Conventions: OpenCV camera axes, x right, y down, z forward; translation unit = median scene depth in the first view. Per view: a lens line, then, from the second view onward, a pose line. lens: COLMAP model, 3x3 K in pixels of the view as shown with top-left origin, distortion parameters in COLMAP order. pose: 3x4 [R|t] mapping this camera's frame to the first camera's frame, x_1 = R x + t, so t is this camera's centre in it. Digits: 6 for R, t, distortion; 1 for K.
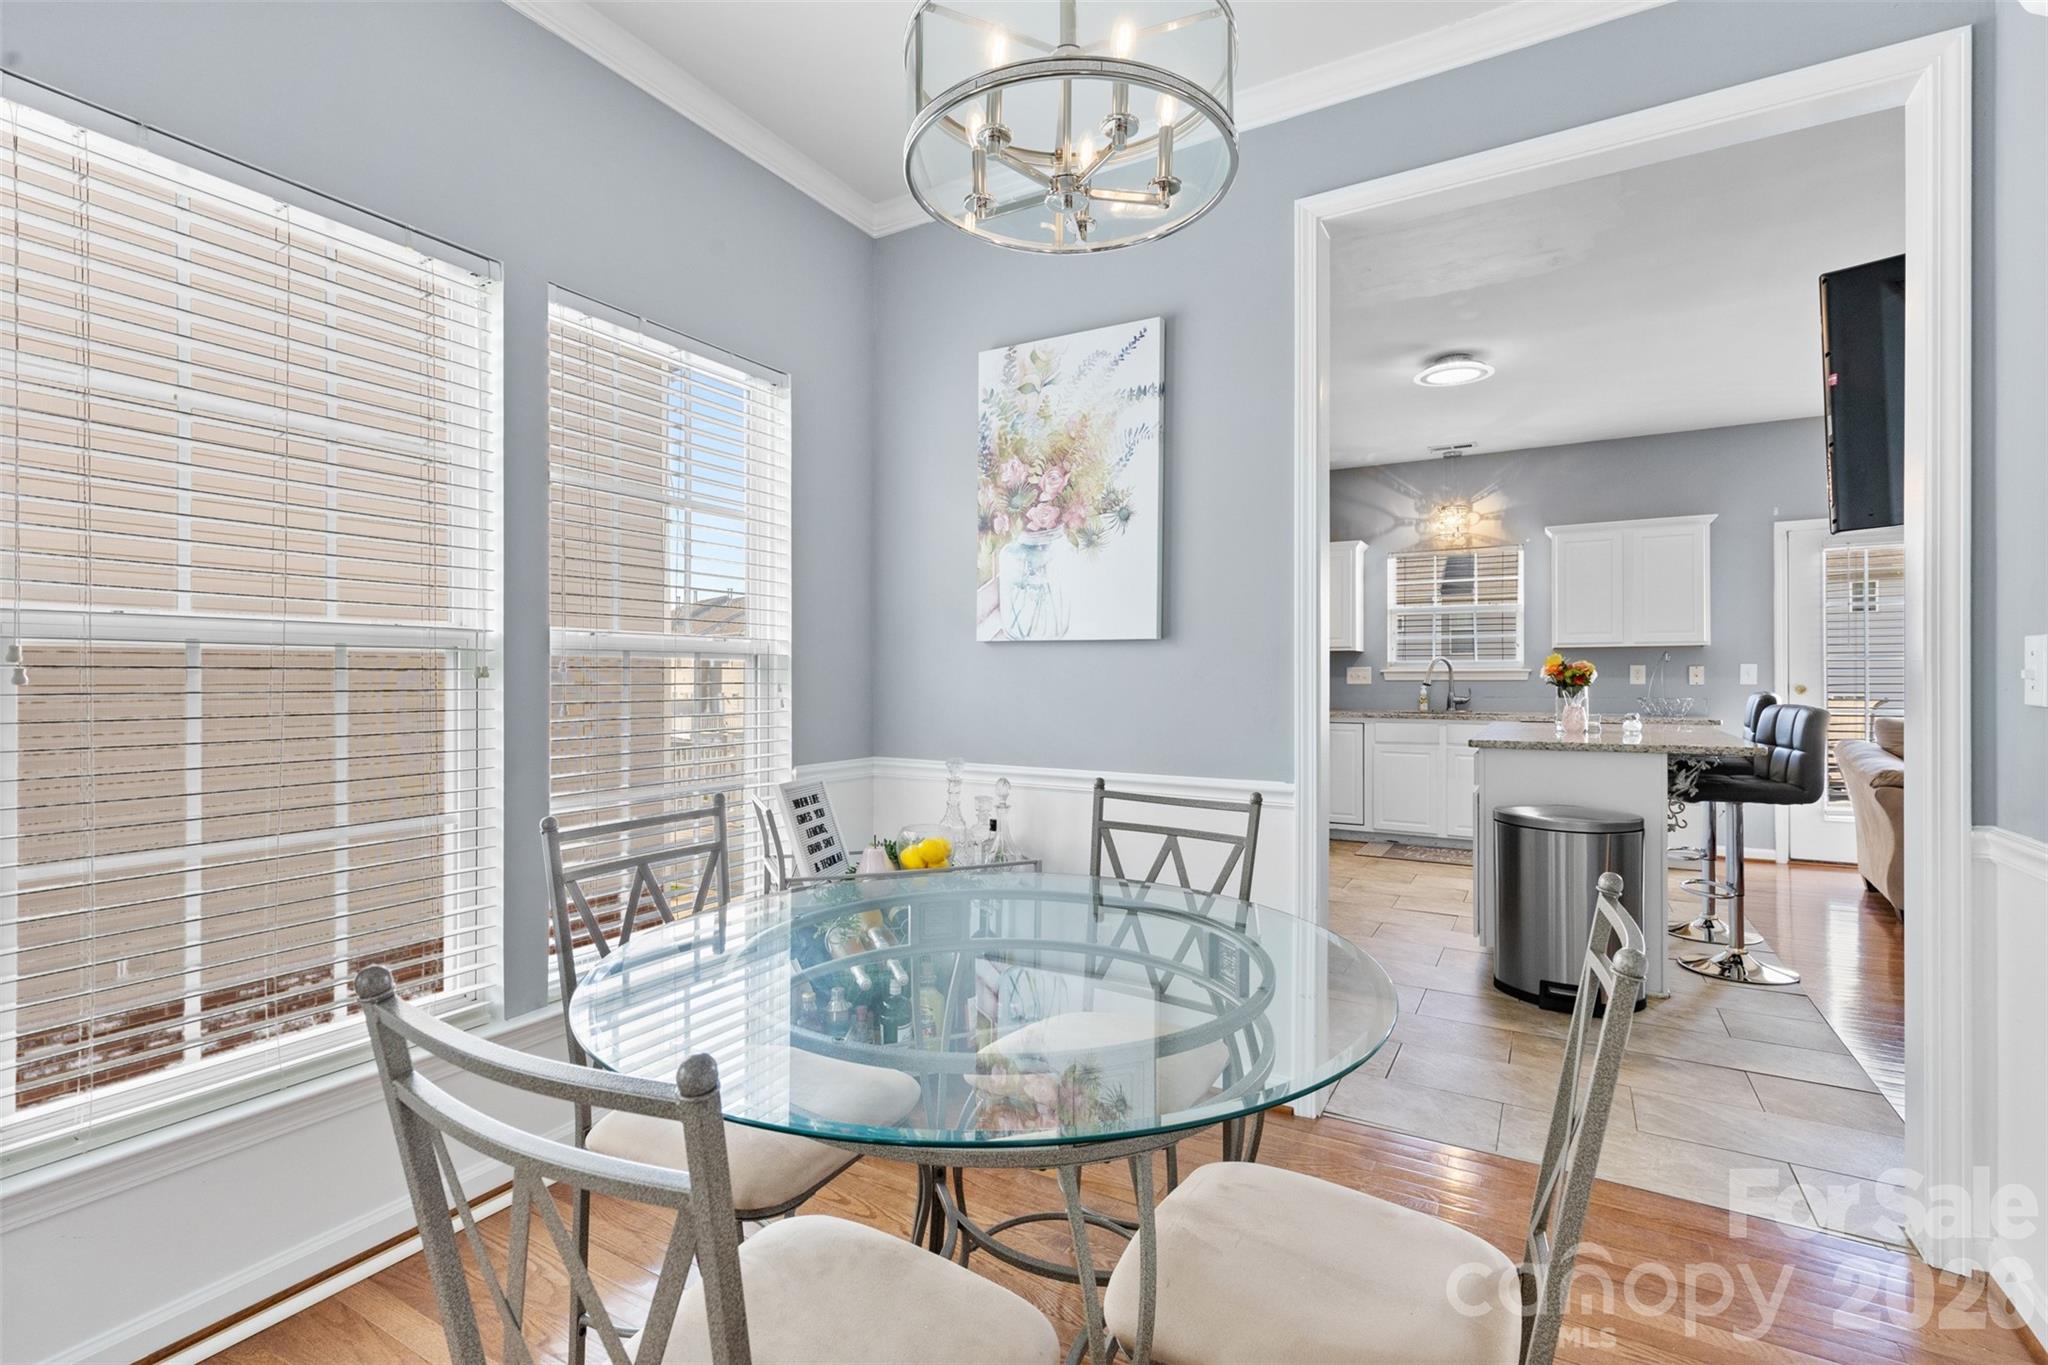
lens RADIAL K [[916.5, 0, 1027.1], [0, 916.5, 677.9], [0, 0, 1]] dist [0.002280, -0.000401]
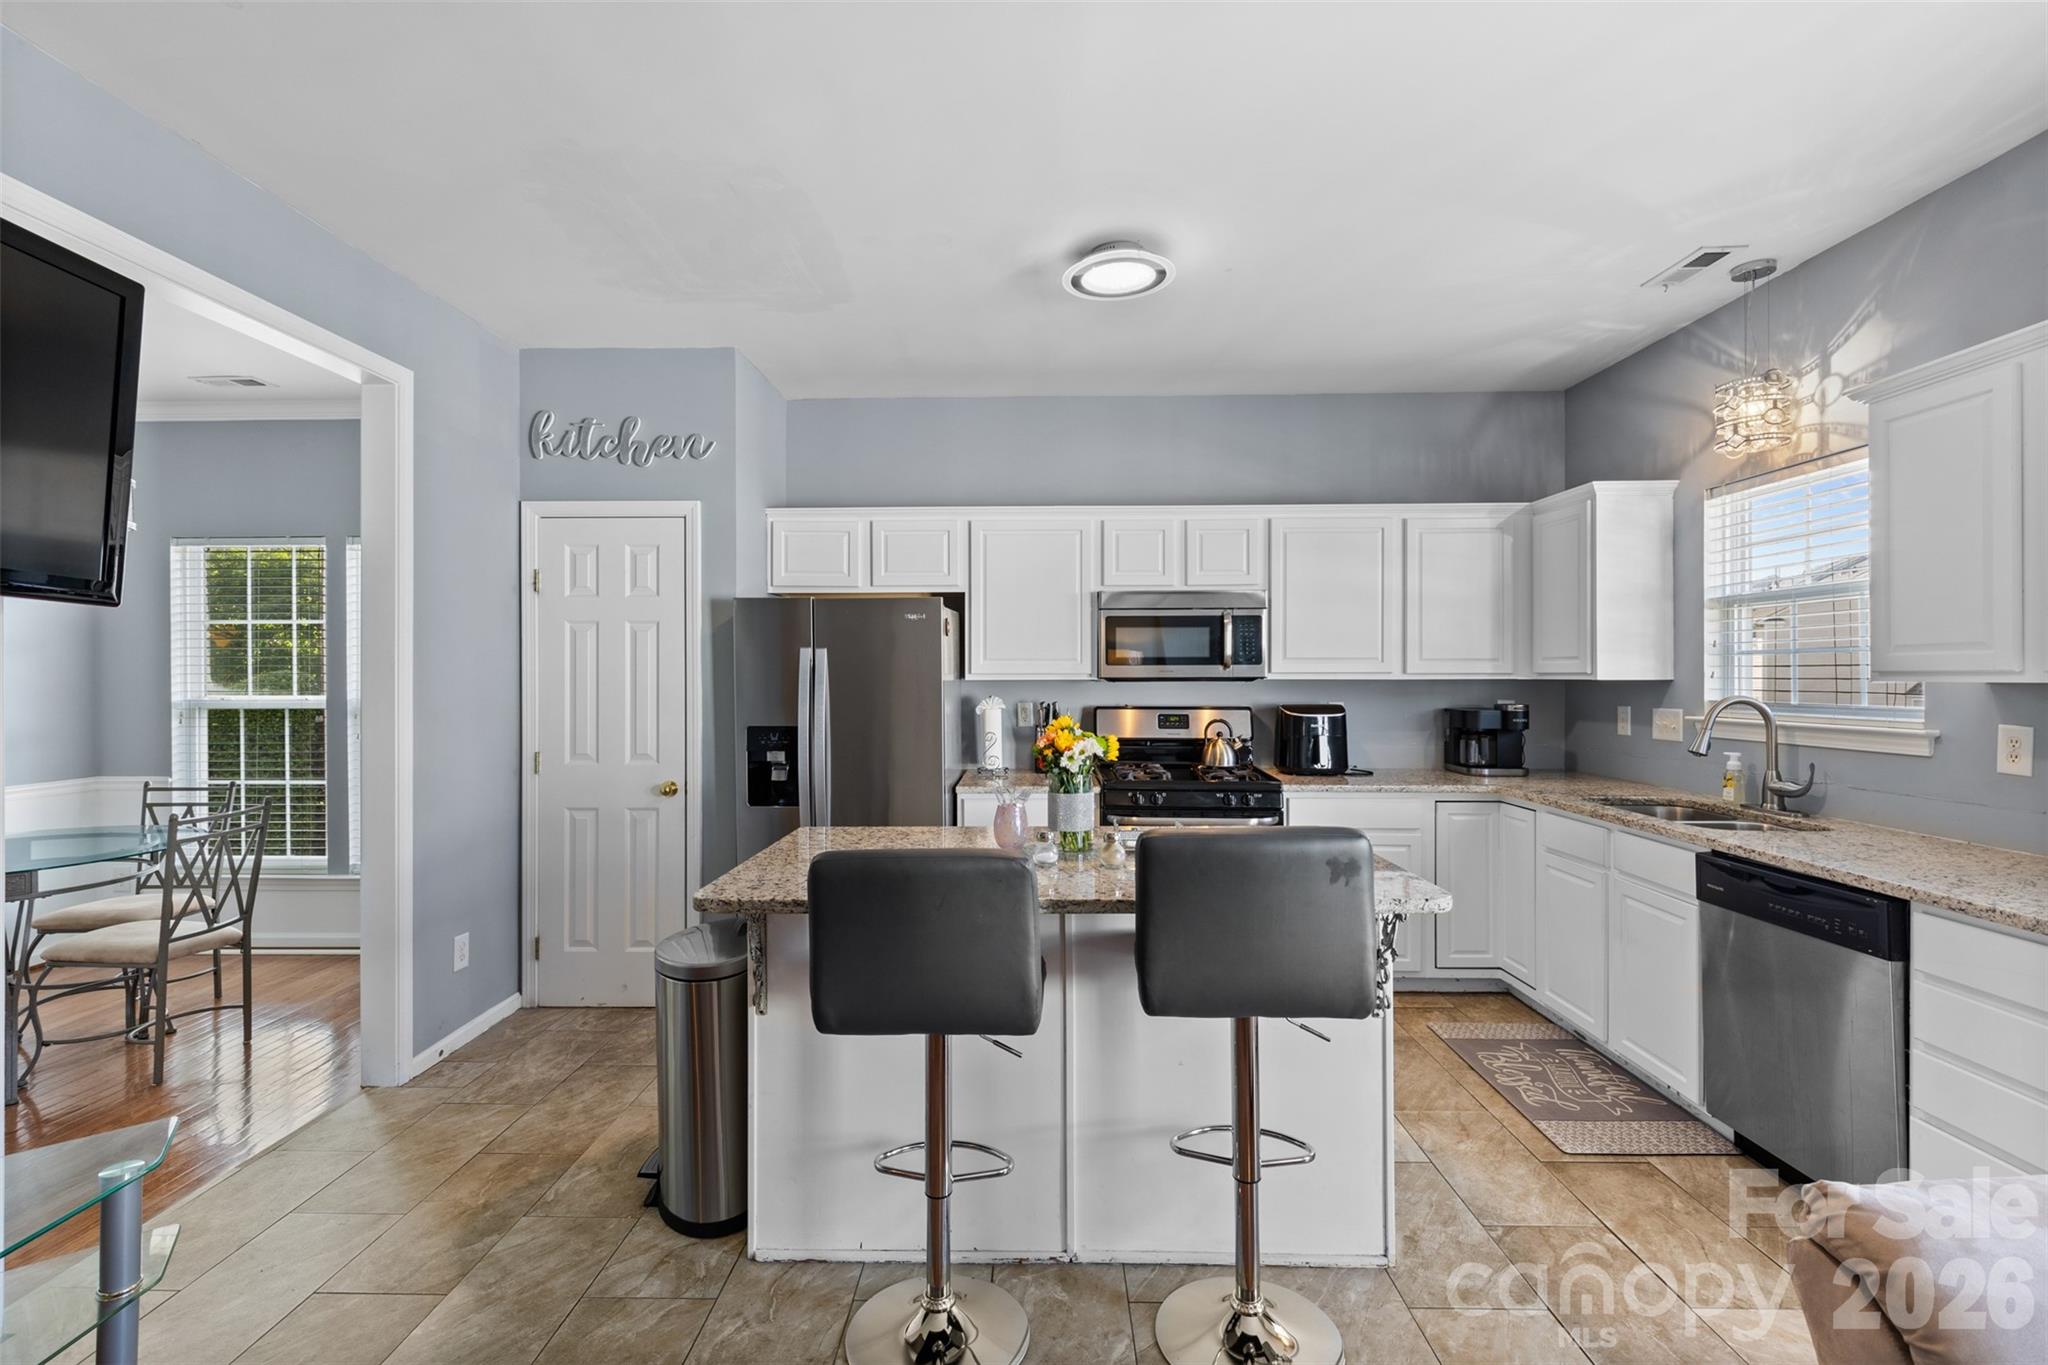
lens RADIAL K [[927.9, 0, 1019.8], [0, 927.9, 675.2], [0, 0, 1]] dist [0.009241, -0.000255]
pose [[0.484841, -0.001245, -0.874601, 1.387160], [0.000805, 0.999999, -0.000977, -0.065703], [0.874602, -0.000230, 0.484842, 0.853045]]
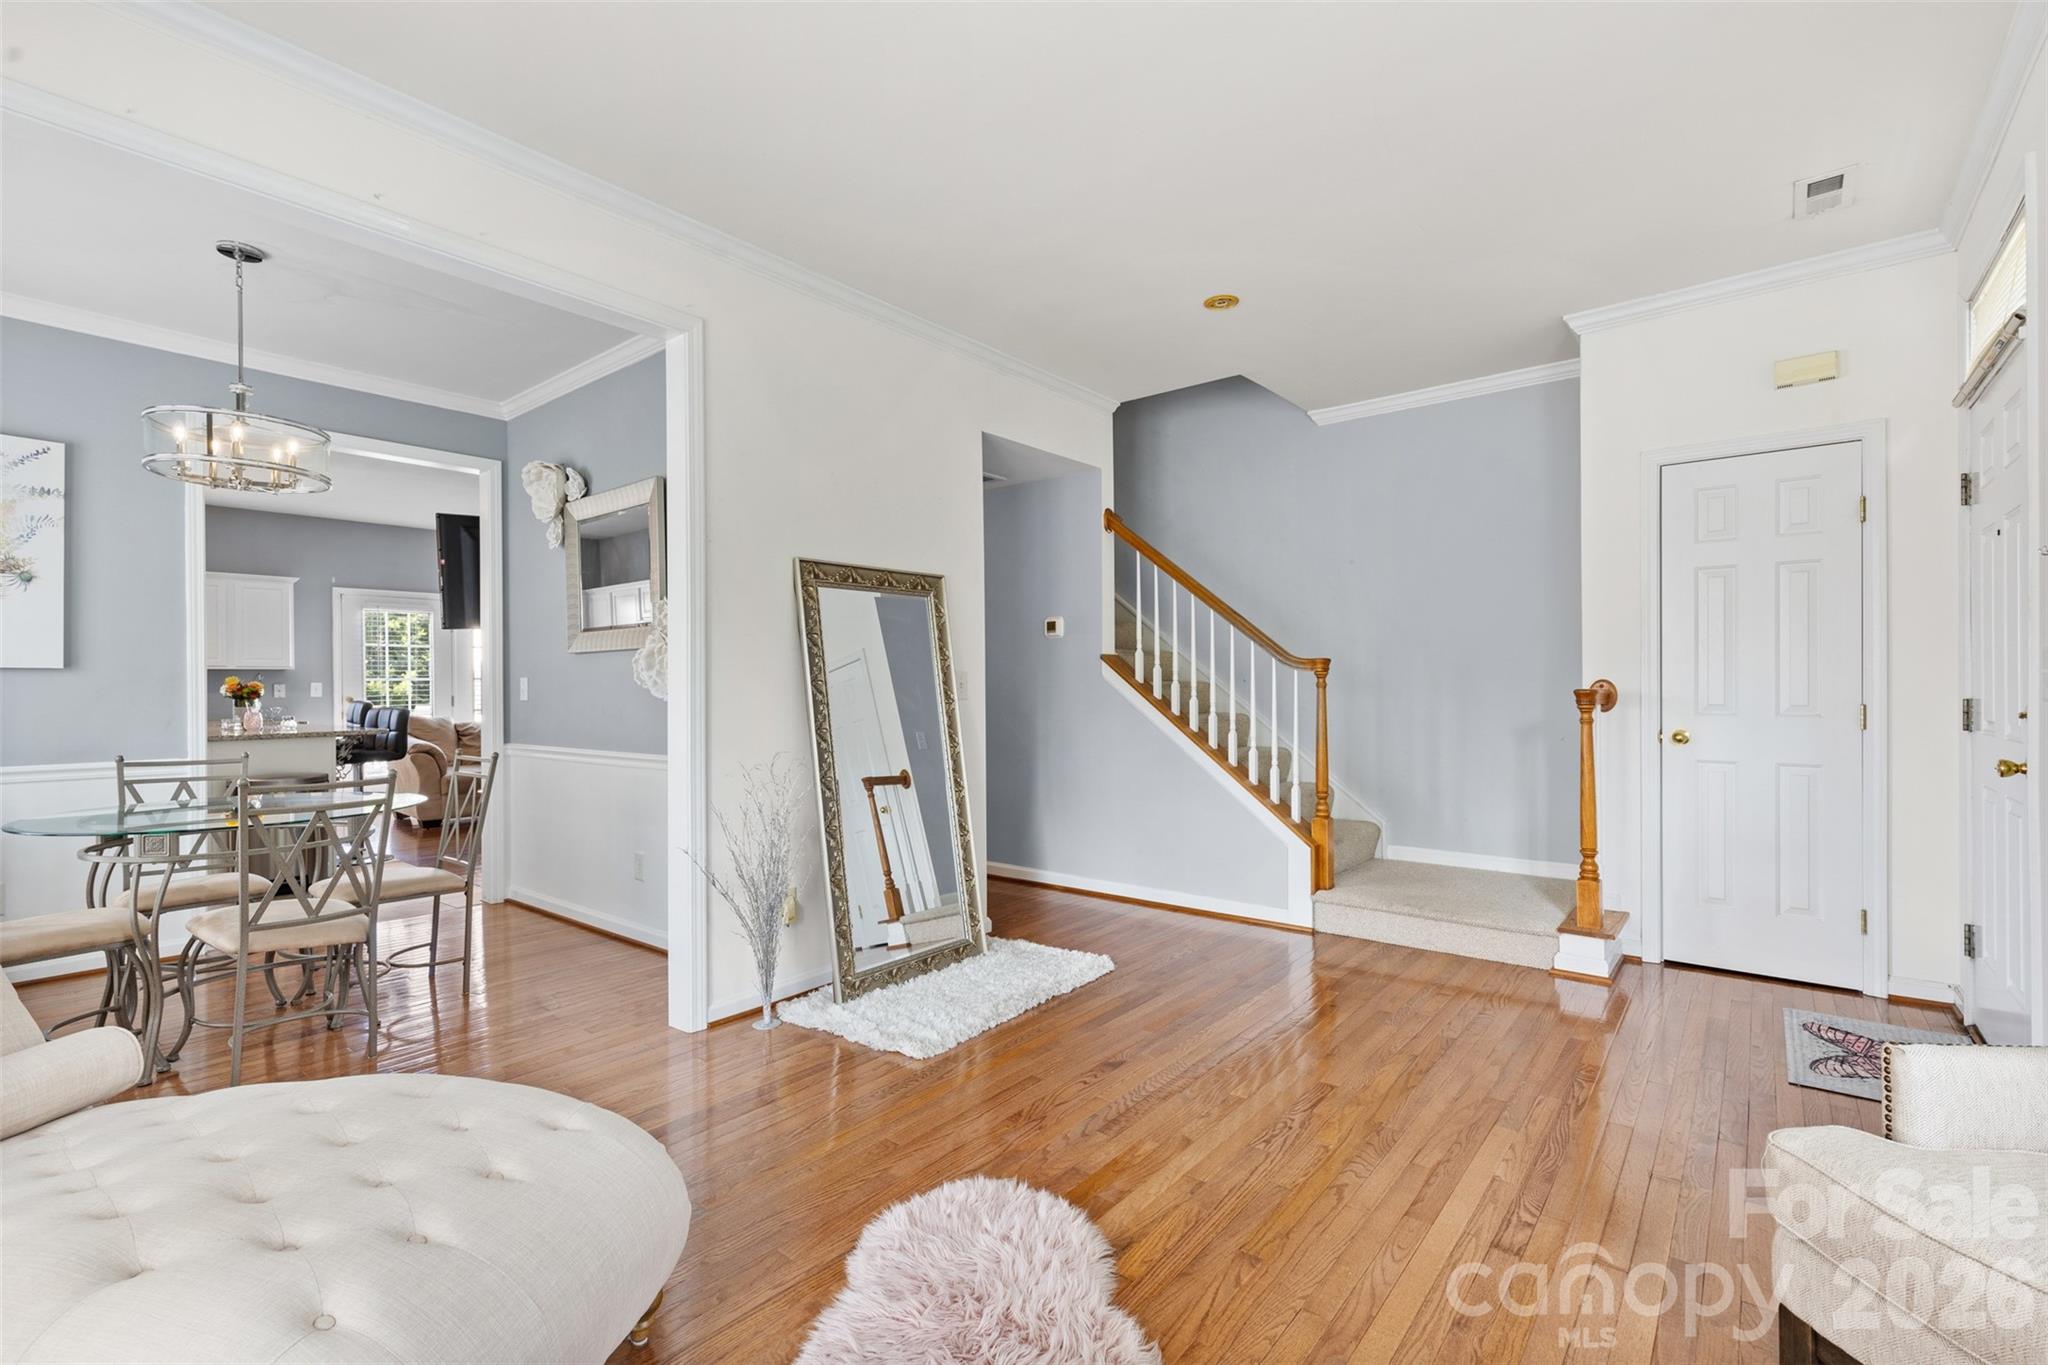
lens RADIAL K [[917.1, 0, 1024.0], [0, 917.1, 682.5], [0, 0, 1]] dist [0.002612, 0.000763]
pose [[0.147588, 0.003036, 0.989044, -0.837120], [0.006854, 0.999968, -0.004092, -0.003177], [-0.989025, 0.007382, 0.147562, -0.549180]]
